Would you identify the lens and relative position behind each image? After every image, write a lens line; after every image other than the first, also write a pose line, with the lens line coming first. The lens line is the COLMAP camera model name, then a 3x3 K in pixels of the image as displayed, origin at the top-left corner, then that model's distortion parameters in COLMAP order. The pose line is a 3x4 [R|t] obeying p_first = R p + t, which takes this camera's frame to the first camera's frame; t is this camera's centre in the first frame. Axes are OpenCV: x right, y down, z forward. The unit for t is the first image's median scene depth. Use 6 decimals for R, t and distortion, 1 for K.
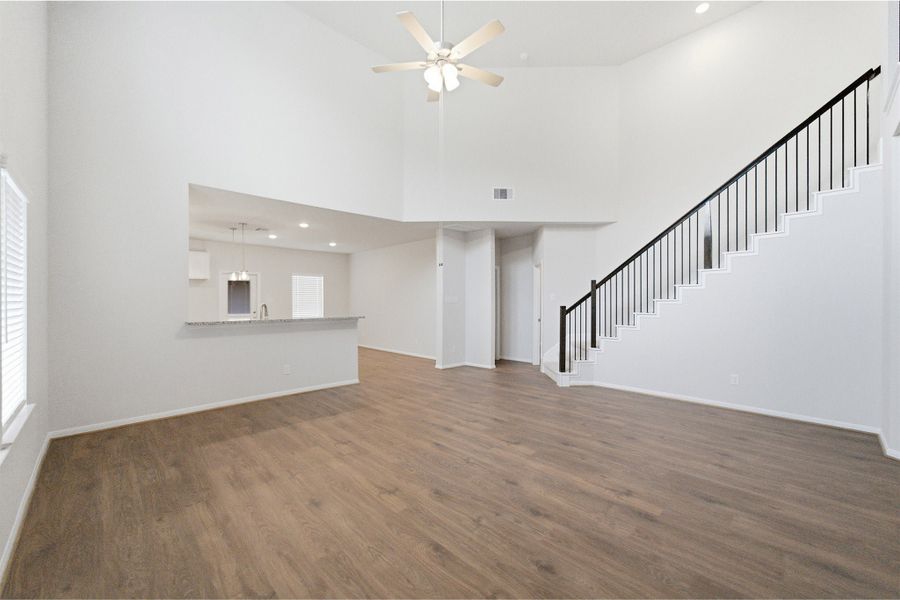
lens RADIAL K [[362.8, 0, 451.7], [0, 362.8, 302.3], [0, 0, 1]] dist [-0.010327, 0.000156]
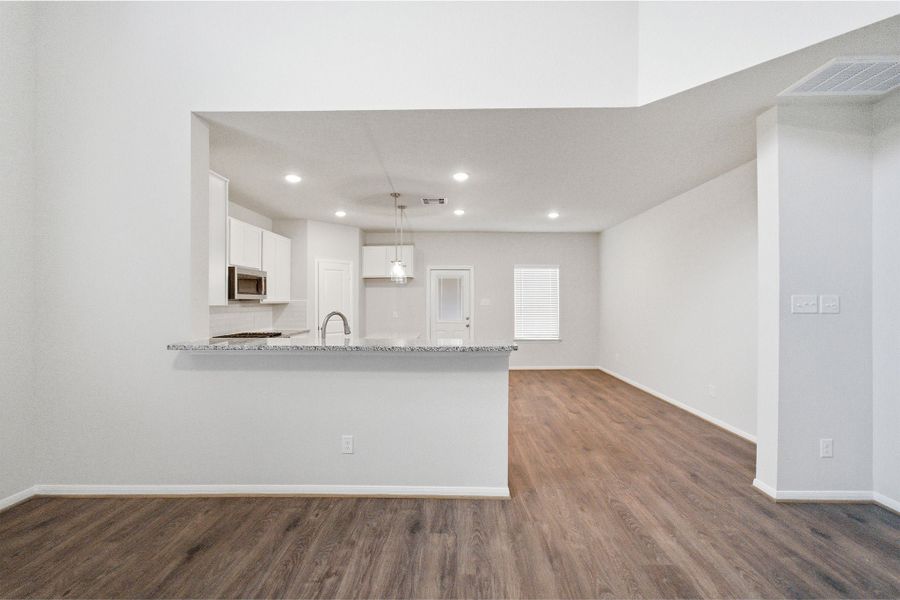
lens RADIAL K [[370.9, 0, 450.0], [0, 370.9, 300.0], [0, 0, 1]] dist [-0.001436, 0.000510]
pose [[0.703045, -0.002407, -0.711141, 0.014275], [-0.002908, 0.999976, -0.006259, -0.016152], [0.711139, 0.006468, 0.703021, 1.049720]]
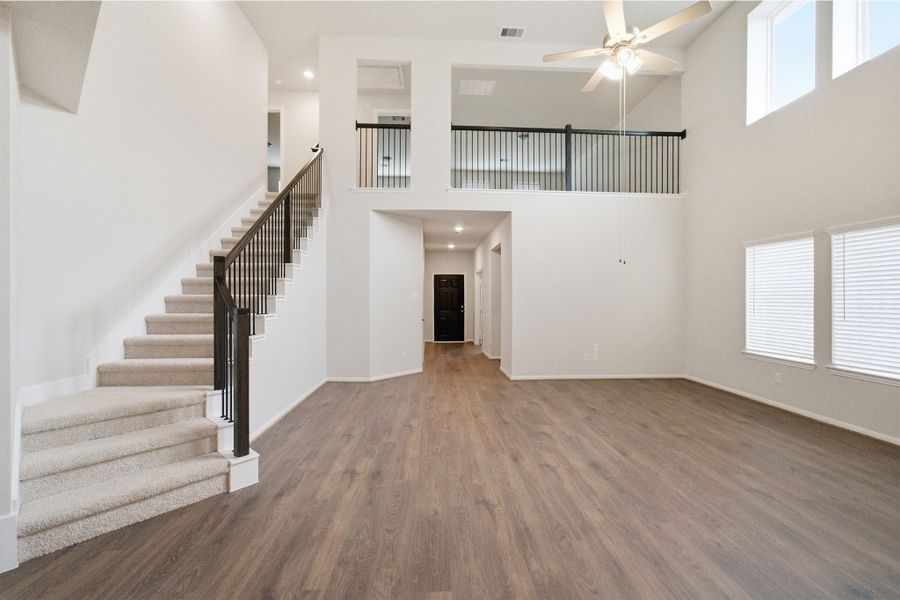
lens RADIAL K [[374.7, 0, 450.1], [0, 374.7, 296.3], [0, 0, 1]] dist [0.000857, 0.000307]
pose [[-0.752097, 0.004023, 0.659040, -0.316283], [0.002480, 0.999992, -0.003274, -0.004117], [-0.659048, -0.000828, -0.752100, 1.884352]]
